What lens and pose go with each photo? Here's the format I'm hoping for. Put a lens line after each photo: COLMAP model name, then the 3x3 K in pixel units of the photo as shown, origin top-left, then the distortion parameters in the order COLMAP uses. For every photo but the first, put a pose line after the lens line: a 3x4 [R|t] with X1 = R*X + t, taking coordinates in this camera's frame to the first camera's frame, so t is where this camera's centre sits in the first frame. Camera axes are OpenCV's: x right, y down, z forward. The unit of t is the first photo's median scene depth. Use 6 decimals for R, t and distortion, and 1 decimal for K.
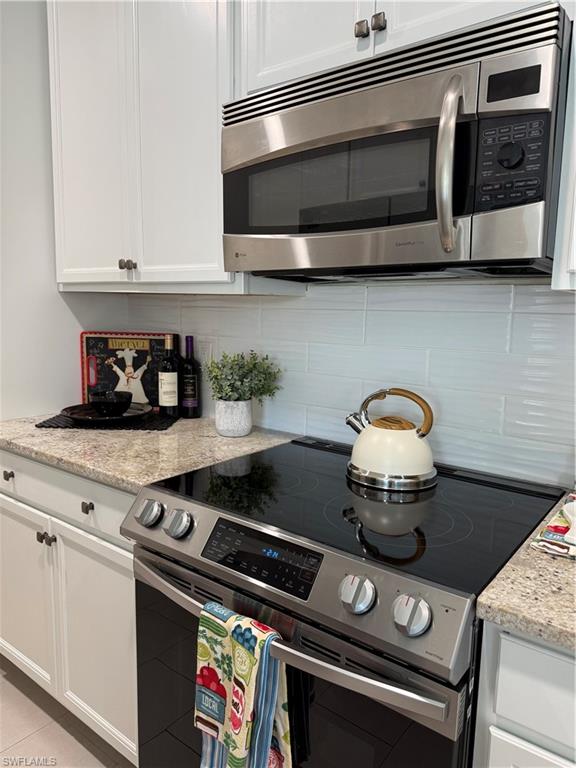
lens RADIAL K [[537.8, 0, 293.2], [0, 537.8, 385.4], [0, 0, 1]] dist [0.011331, -0.014587]
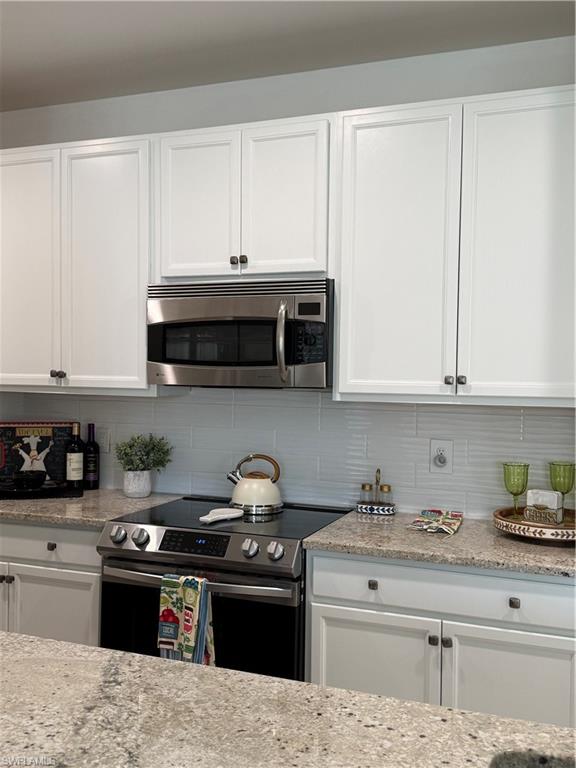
lens RADIAL K [[763.3, 0, 294.0], [0, 763.3, 379.8], [0, 0, 1]] dist [0.066988, 0.000000]
pose [[0.959573, -0.010102, 0.281279, -0.369123], [0.044877, 0.992062, -0.117467, 0.060084], [-0.277860, 0.125341, 0.952409, -1.333077]]
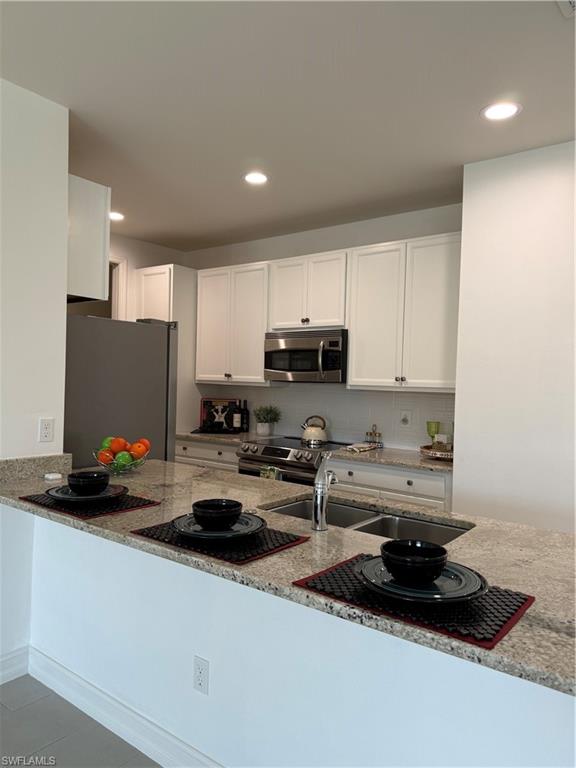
lens RADIAL K [[537.8, 0, 284.3], [0, 537.8, 387.3], [0, 0, 1]] dist [0.011331, -0.014587]
pose [[0.999933, 0.007809, -0.008576, 0.024966], [-0.008819, 0.992146, -0.124773, 0.257261], [0.007534, 0.124840, 0.992148, -2.413420]]
